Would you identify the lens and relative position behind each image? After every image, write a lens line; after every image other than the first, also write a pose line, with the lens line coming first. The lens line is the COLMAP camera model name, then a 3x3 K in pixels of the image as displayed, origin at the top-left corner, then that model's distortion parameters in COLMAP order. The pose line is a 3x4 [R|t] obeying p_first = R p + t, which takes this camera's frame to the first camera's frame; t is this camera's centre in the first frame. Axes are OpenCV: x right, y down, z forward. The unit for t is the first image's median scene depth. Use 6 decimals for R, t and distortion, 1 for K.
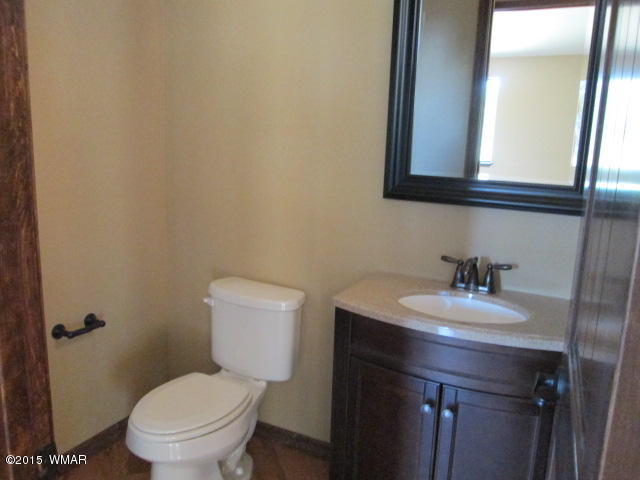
lens RADIAL K [[531.4, 0, 317.3], [0, 531.4, 243.3], [0, 0, 1]] dist [-0.046283, 0.020201]
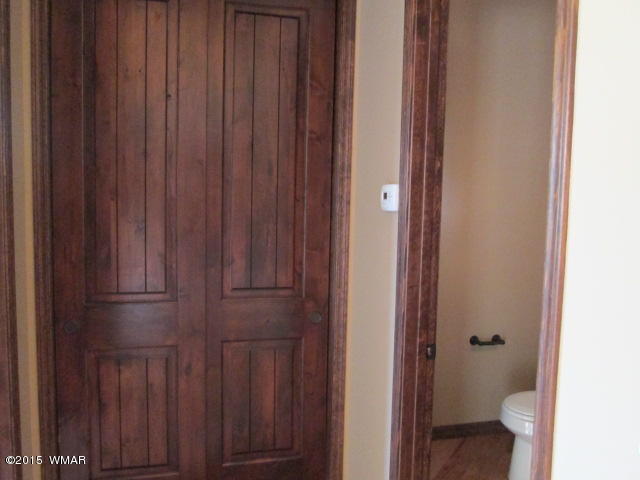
lens RADIAL K [[531.4, 0, 319.1], [0, 531.4, 240.9], [0, 0, 1]] dist [-0.046283, 0.020201]
pose [[0.664789, 0.037866, -0.746071, 0.356182], [-0.139028, 0.987538, -0.073760, 0.057116], [0.733980, 0.152760, 0.661769, -0.413770]]
